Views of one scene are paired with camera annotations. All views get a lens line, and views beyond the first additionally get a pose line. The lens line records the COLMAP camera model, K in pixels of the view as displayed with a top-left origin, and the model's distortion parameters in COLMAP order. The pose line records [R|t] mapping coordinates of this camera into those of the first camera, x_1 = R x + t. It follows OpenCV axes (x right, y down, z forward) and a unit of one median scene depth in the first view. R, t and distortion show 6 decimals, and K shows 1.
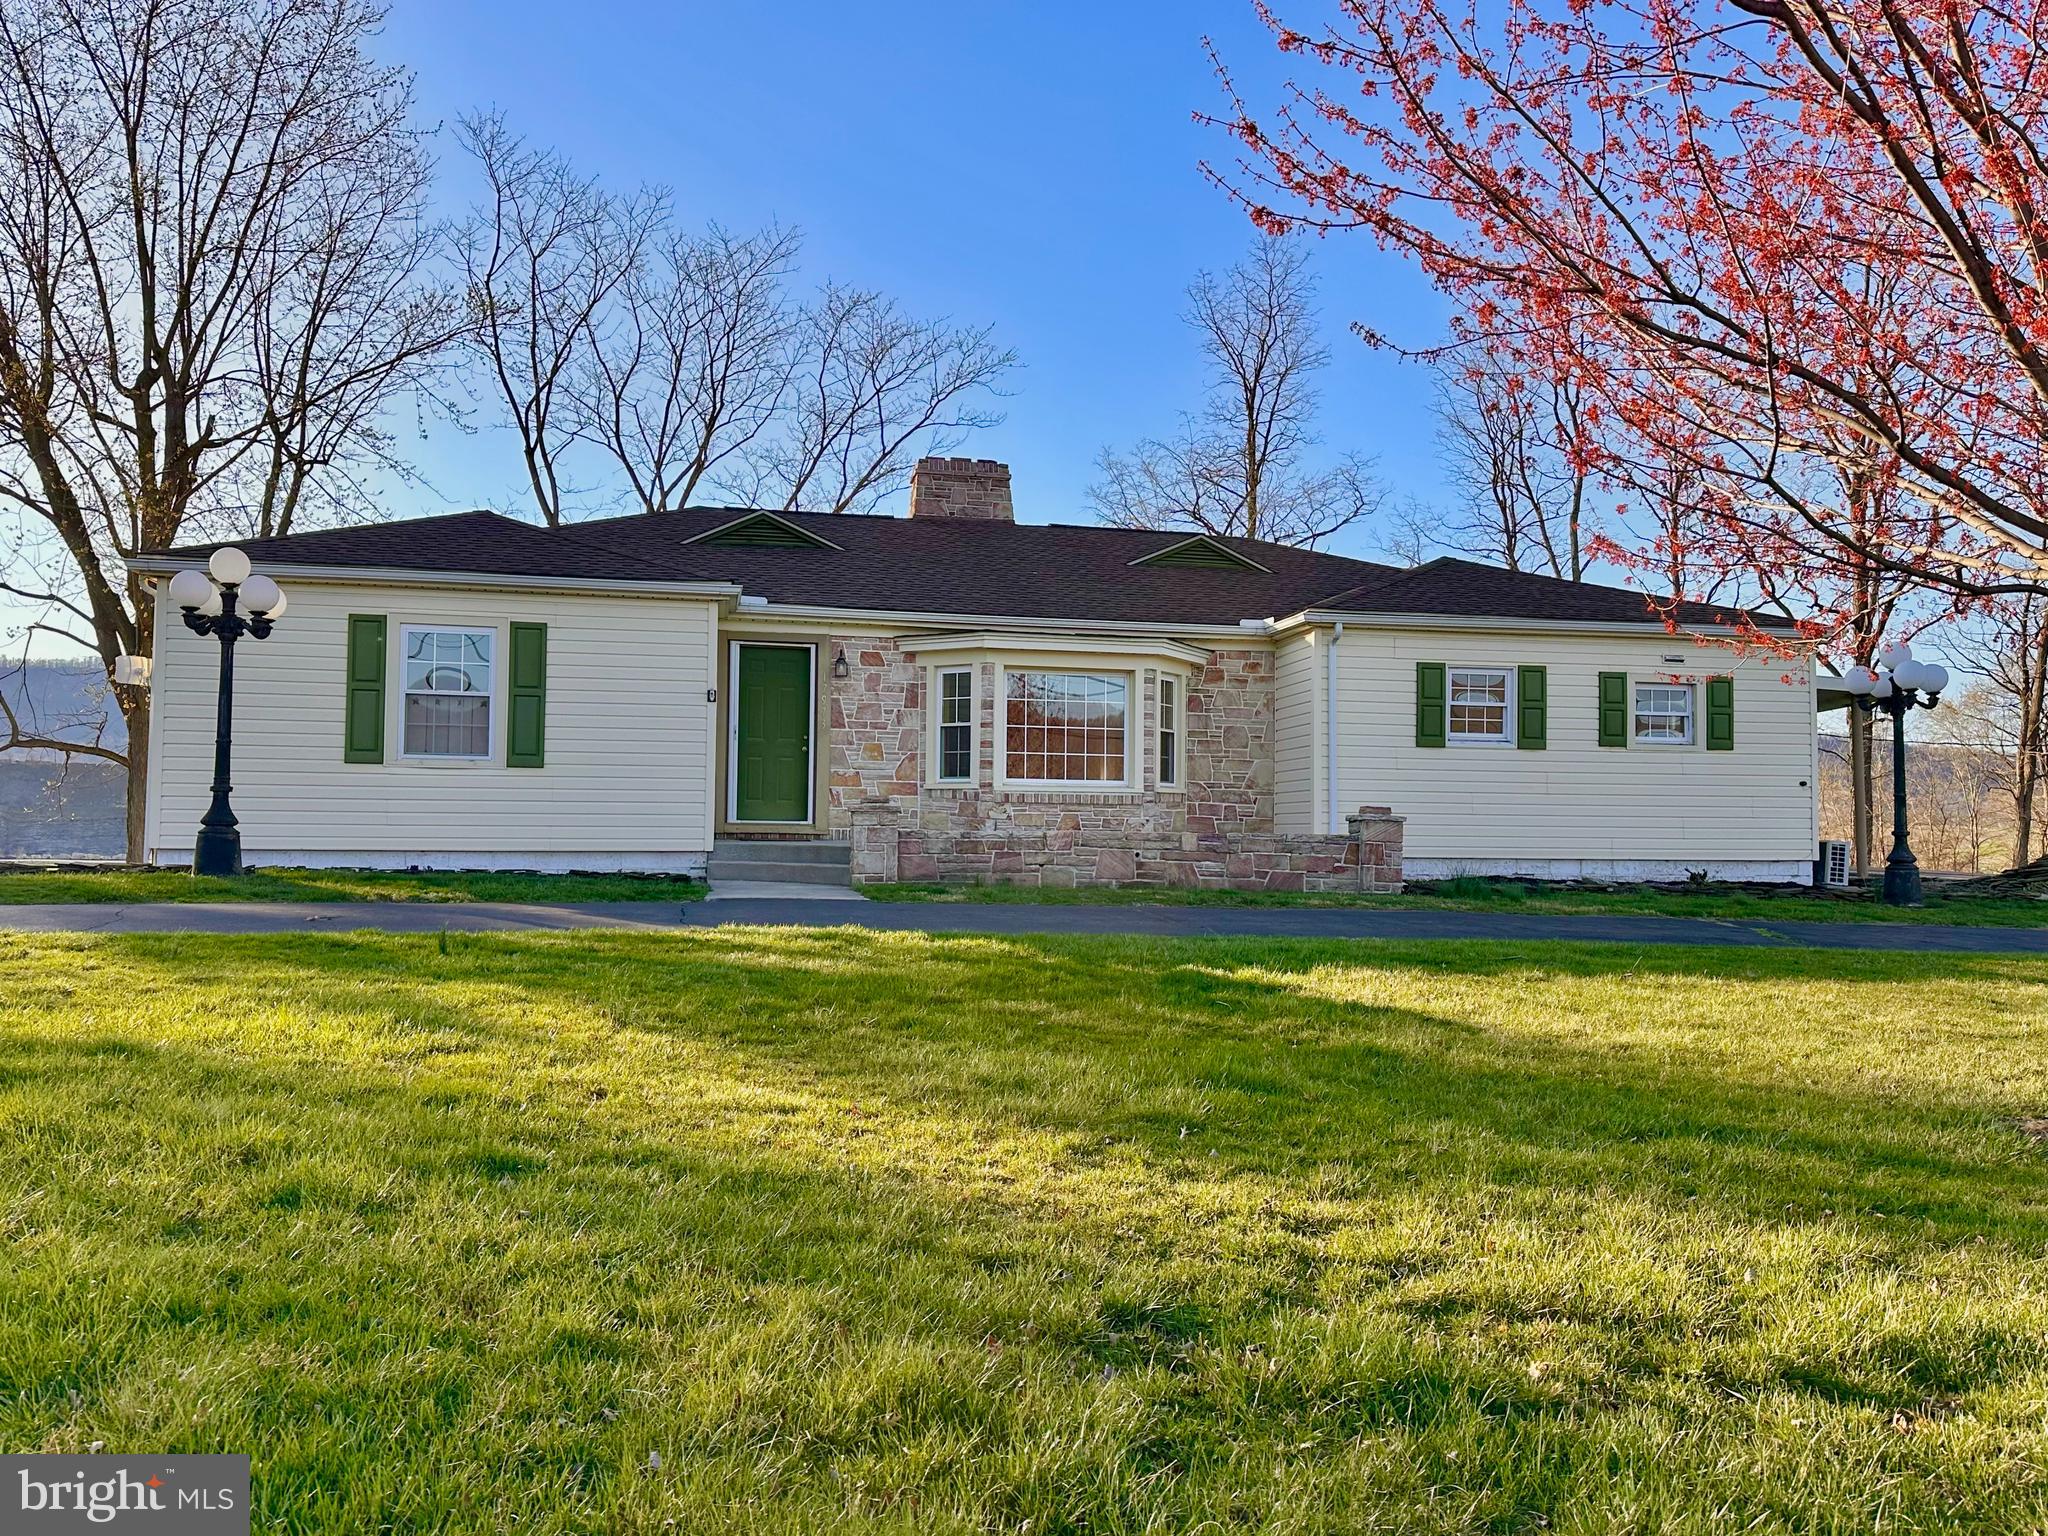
lens RADIAL K [[1594.1, 0, 1009.6], [0, 1594.1, 771.5], [0, 0, 1]] dist [0.083409, -0.037304]
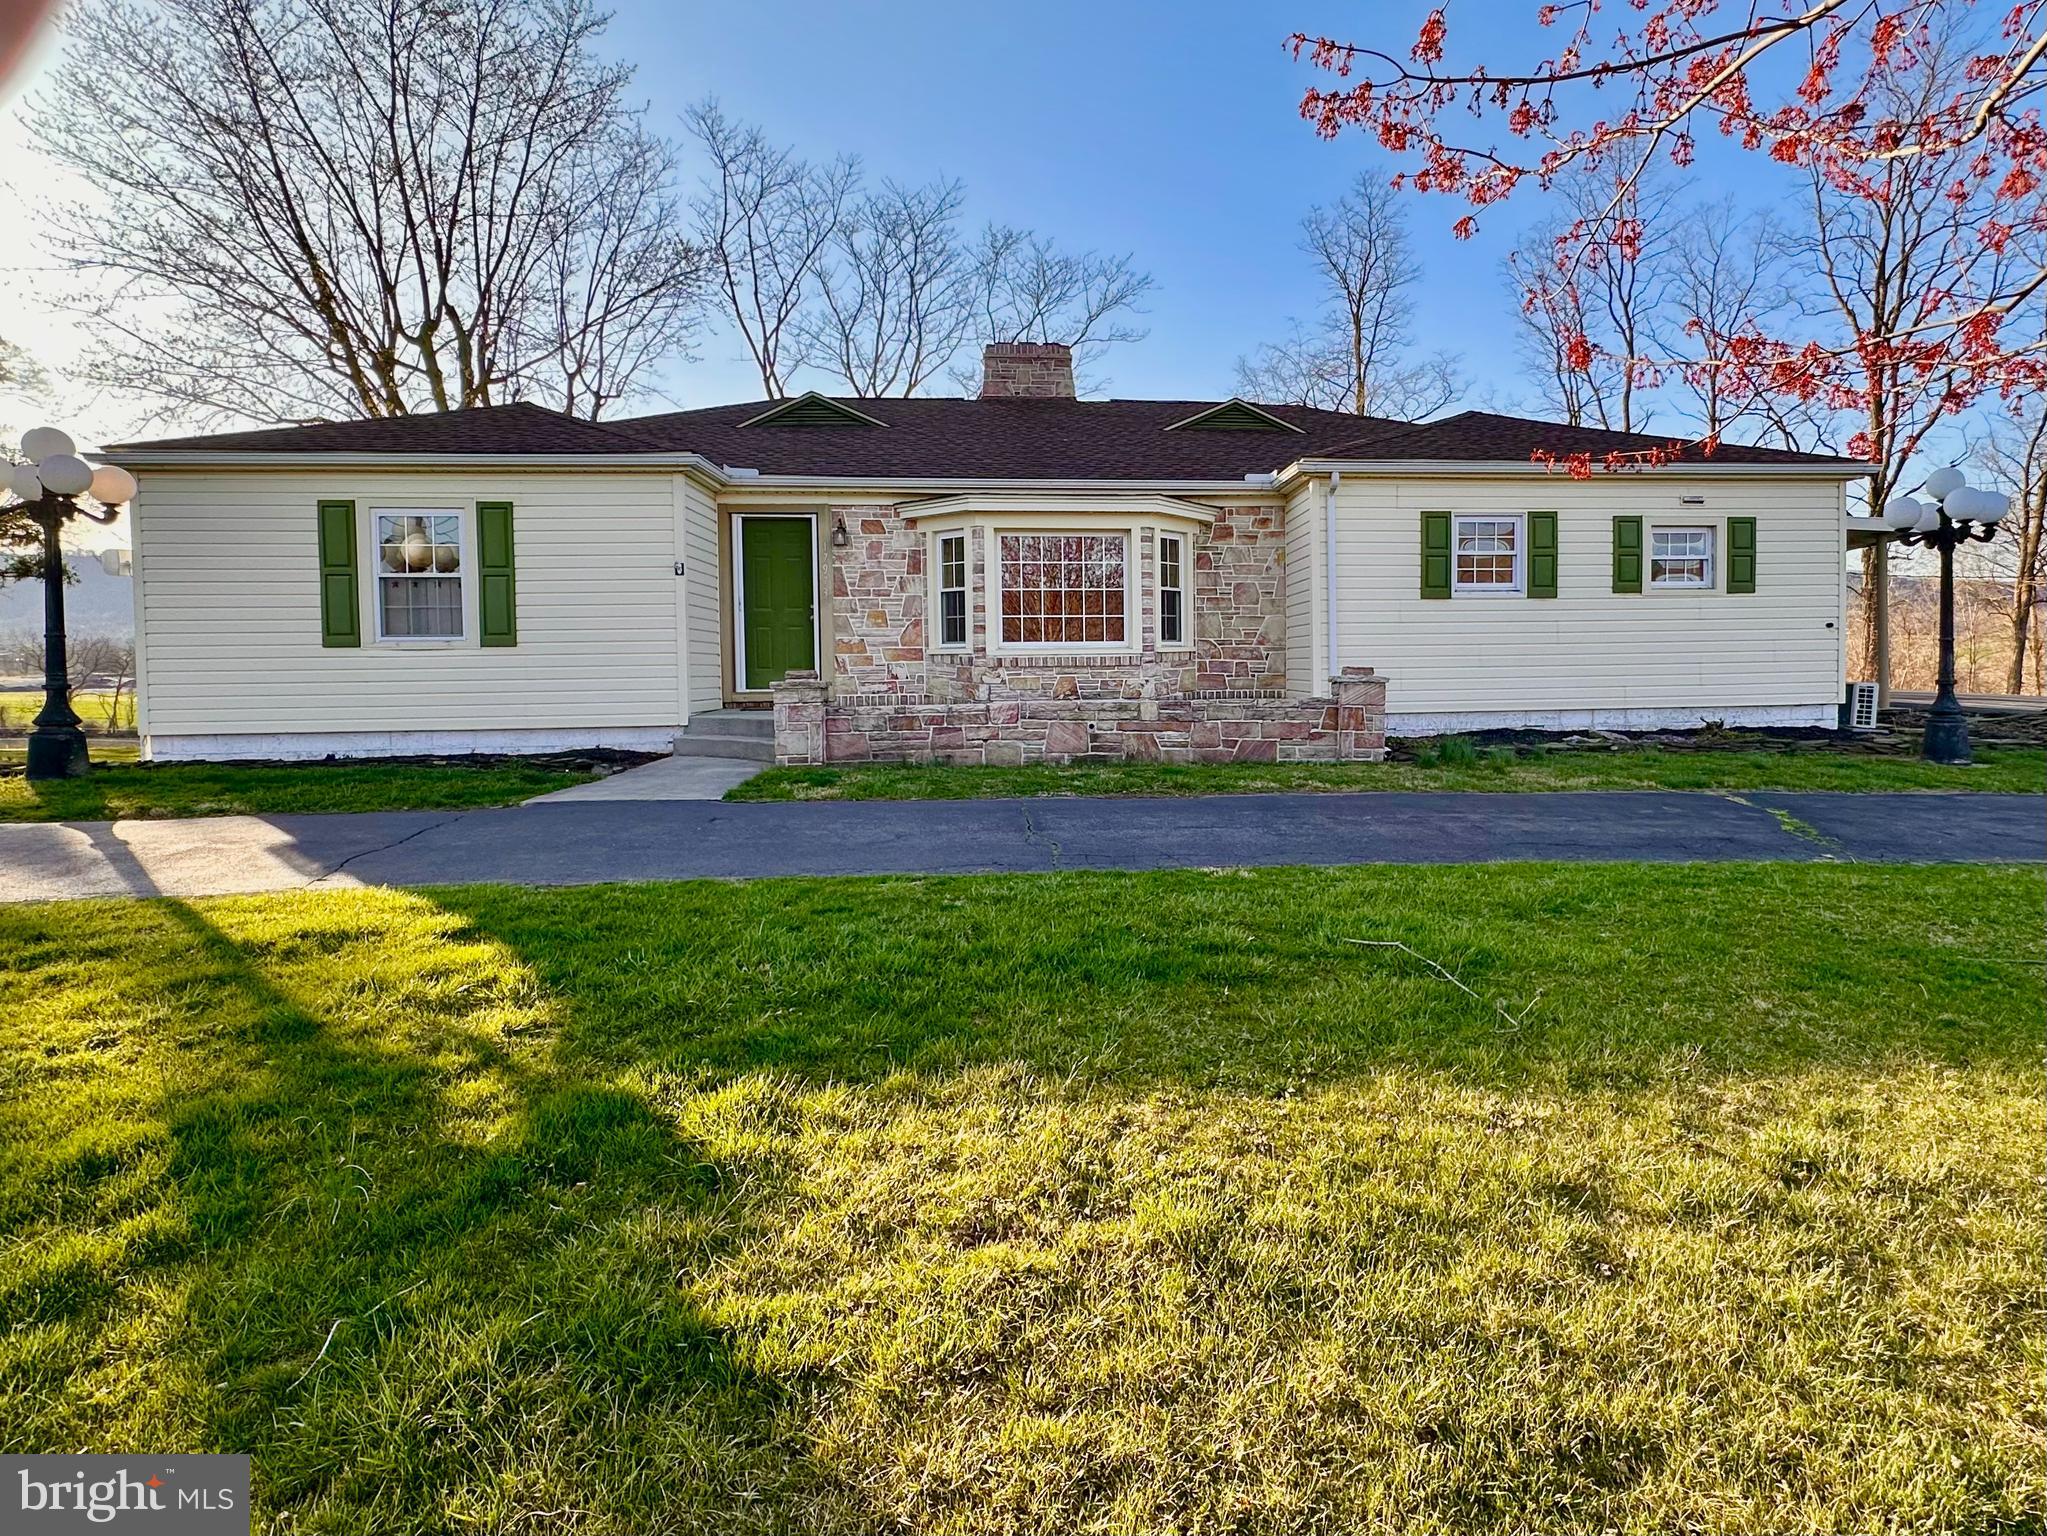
lens RADIAL K [[1109.8, 0, 1132.8], [0, 1109.8, 682.9], [0, 0, 1]] dist [-0.003365, 0.007182]
pose [[0.994968, -0.021132, -0.097935, 0.144267], [0.027206, 0.997761, 0.061103, -0.010284], [0.096424, -0.063460, 0.993315, 0.310128]]
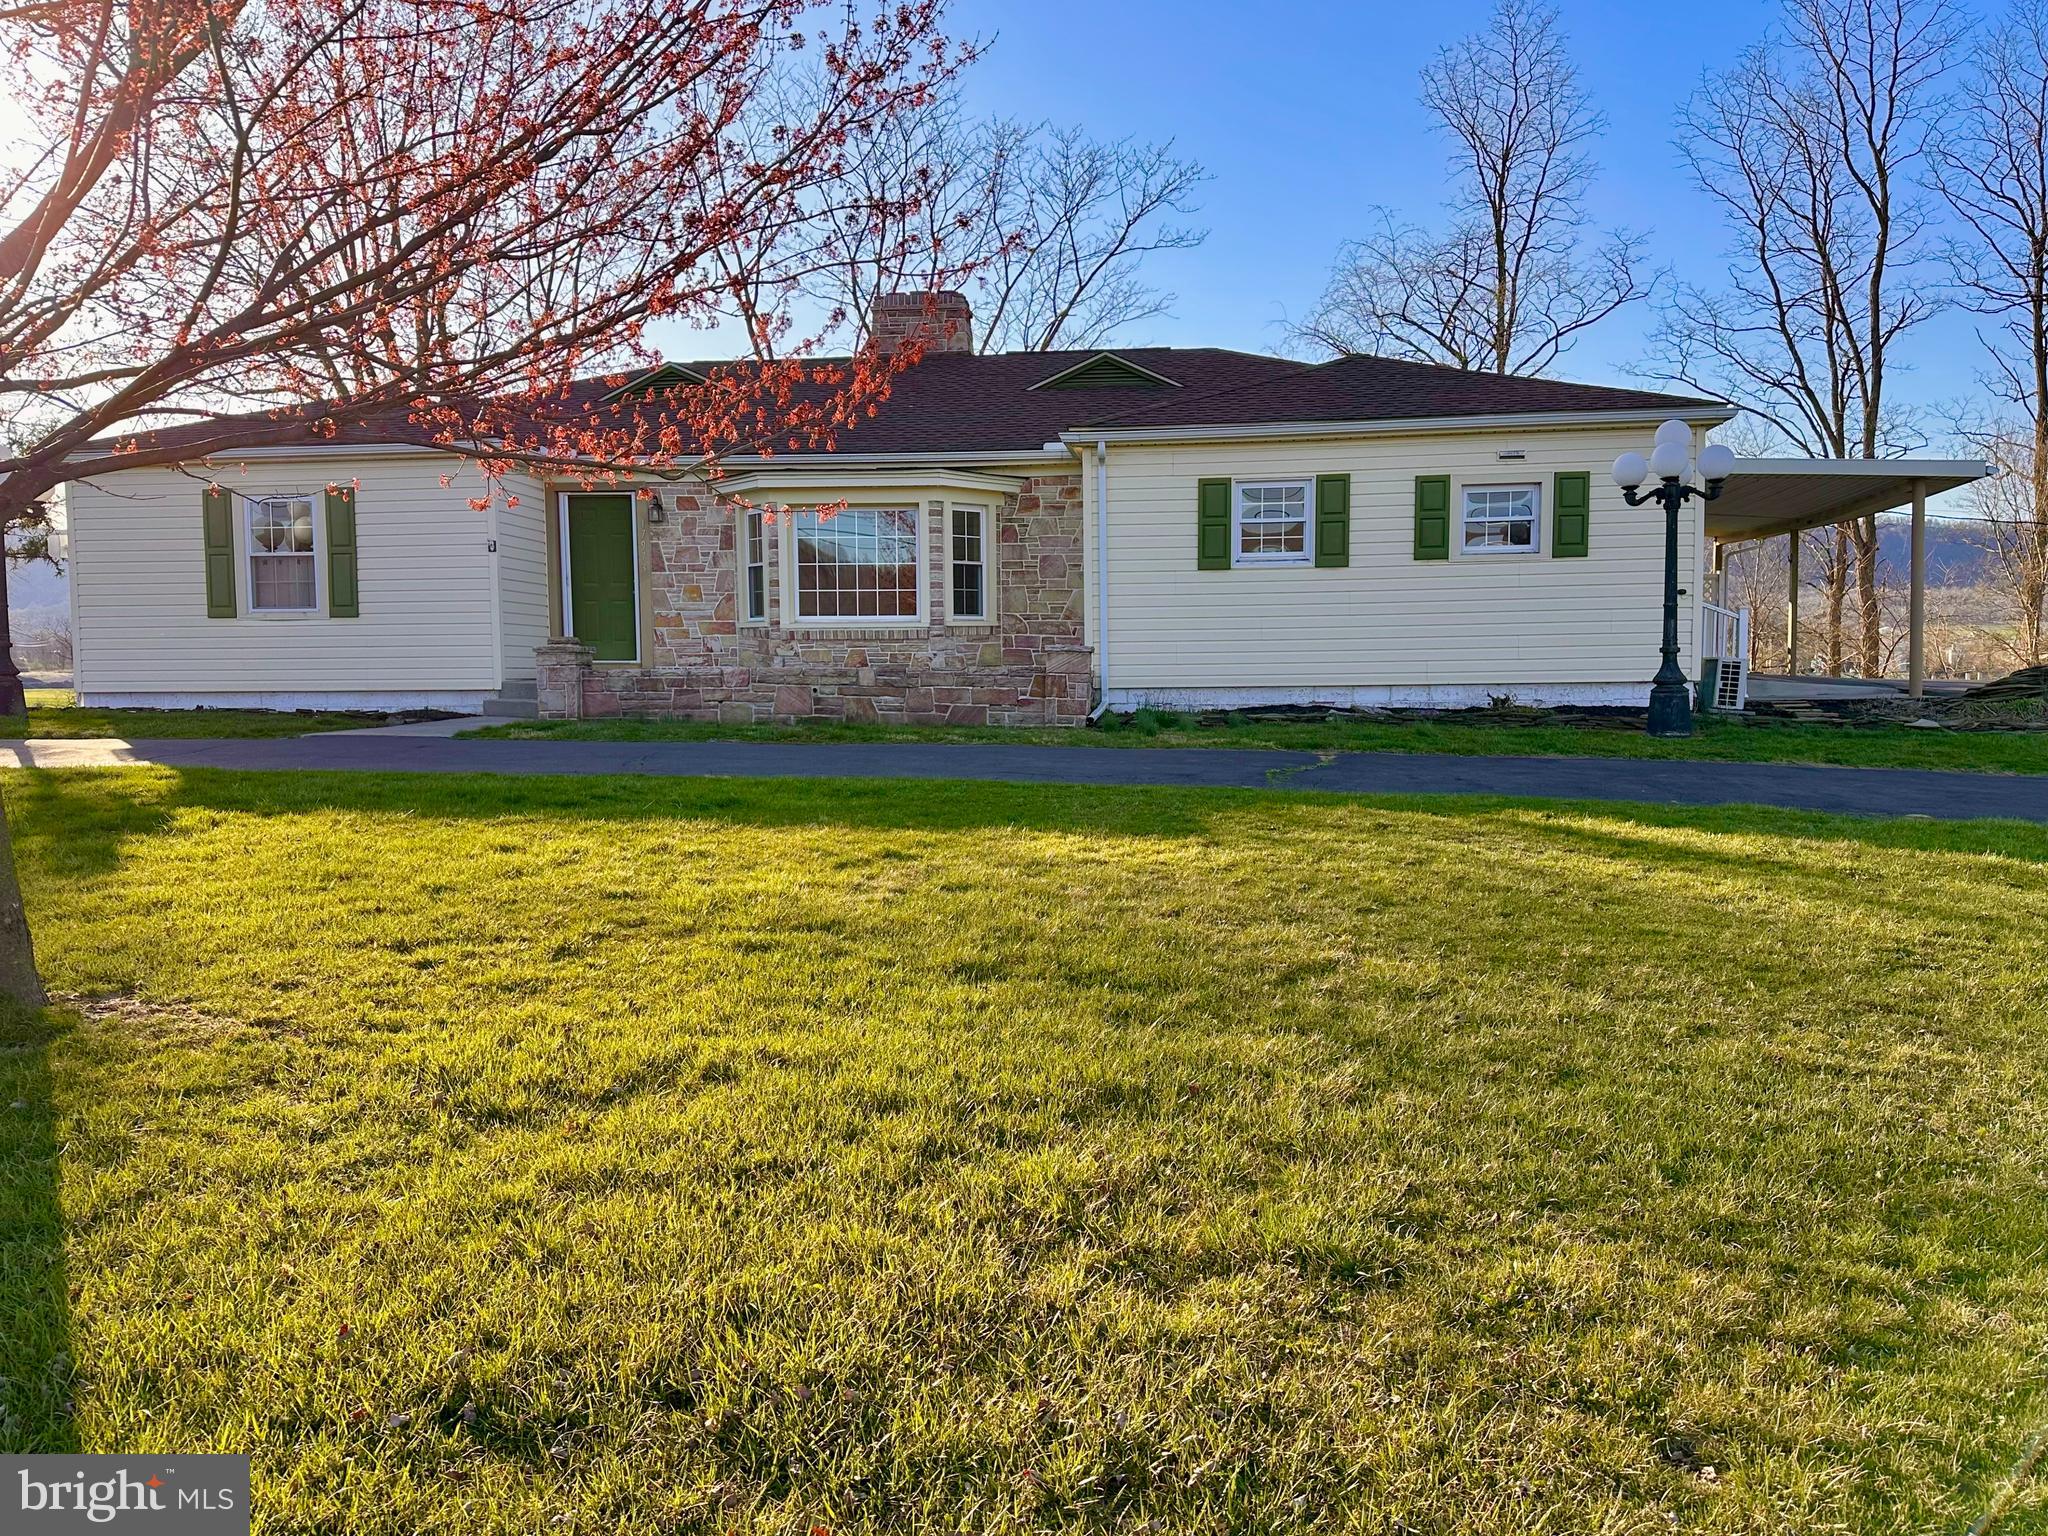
lens RADIAL K [[1528.4, 0, 1010.7], [0, 1528.4, 756.6], [0, 0, 1]] dist [0.086750, -0.021518]
pose [[0.944457, 0.001607, -0.328630, 0.444229], [0.031286, 0.995007, 0.094779, 0.005065], [0.327142, -0.099797, 0.939691, 0.106018]]
